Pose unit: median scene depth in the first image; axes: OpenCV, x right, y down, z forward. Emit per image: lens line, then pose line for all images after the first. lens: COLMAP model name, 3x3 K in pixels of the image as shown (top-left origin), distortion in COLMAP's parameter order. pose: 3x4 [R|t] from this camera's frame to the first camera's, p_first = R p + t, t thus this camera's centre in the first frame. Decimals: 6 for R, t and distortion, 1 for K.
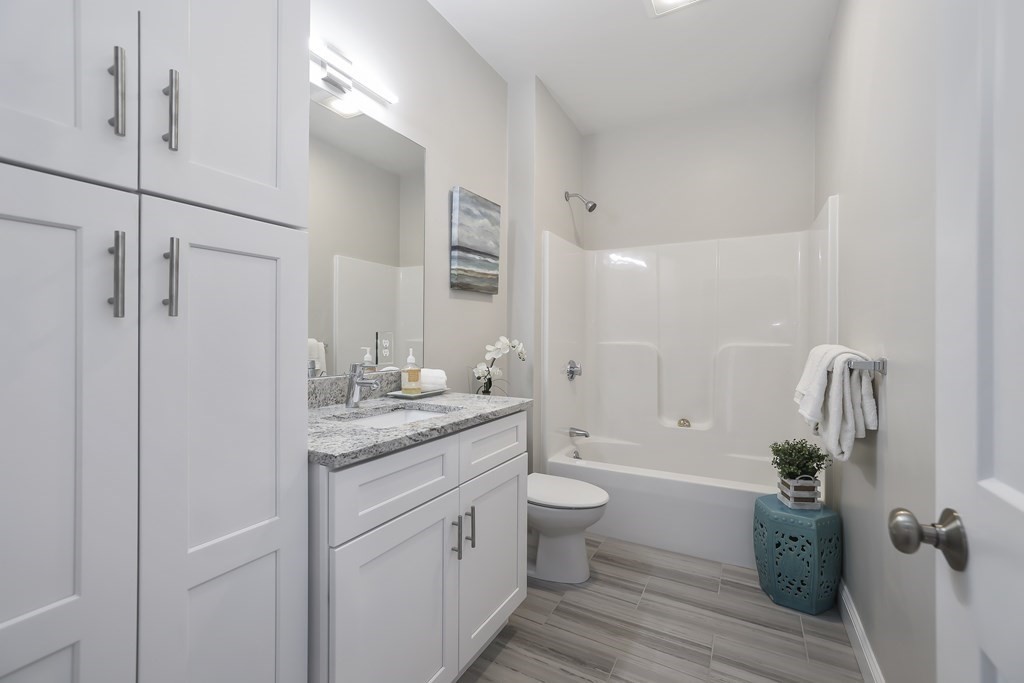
lens RADIAL K [[440.2, 0, 509.3], [0, 440.2, 333.7], [0, 0, 1]] dist [-0.029093, 0.014884]
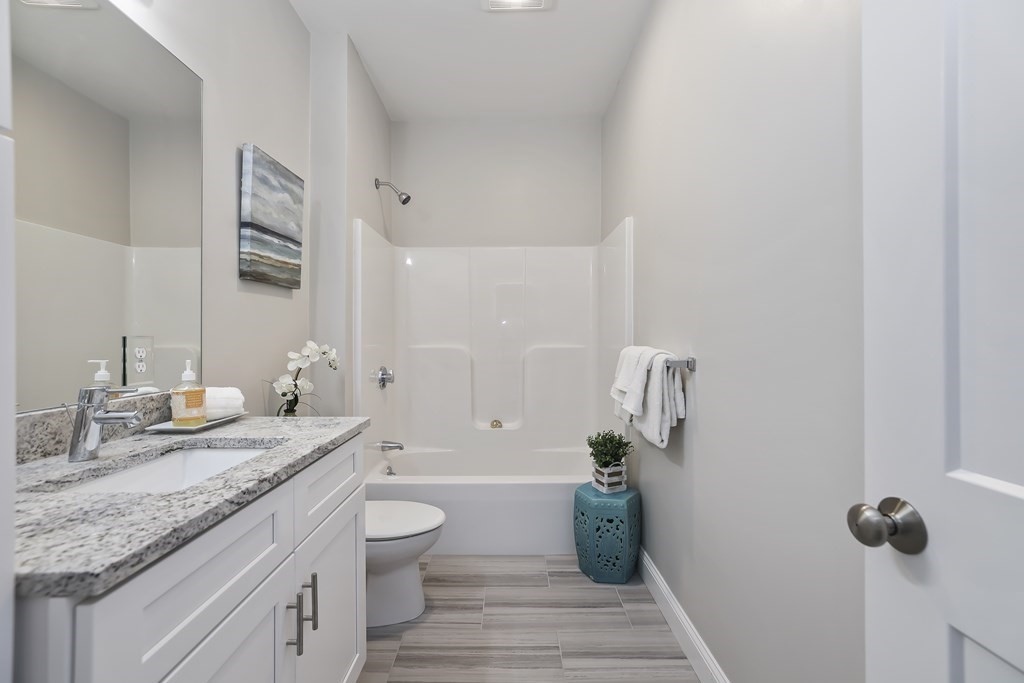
lens RADIAL K [[440.2, 0, 516.8], [0, 440.2, 338.1], [0, 0, 1]] dist [-0.029093, 0.014884]
pose [[0.874244, -0.005204, 0.485460, -0.094357], [0.003333, 0.999983, 0.004718, -0.002141], [-0.485476, -0.002507, 0.874246, 0.135409]]
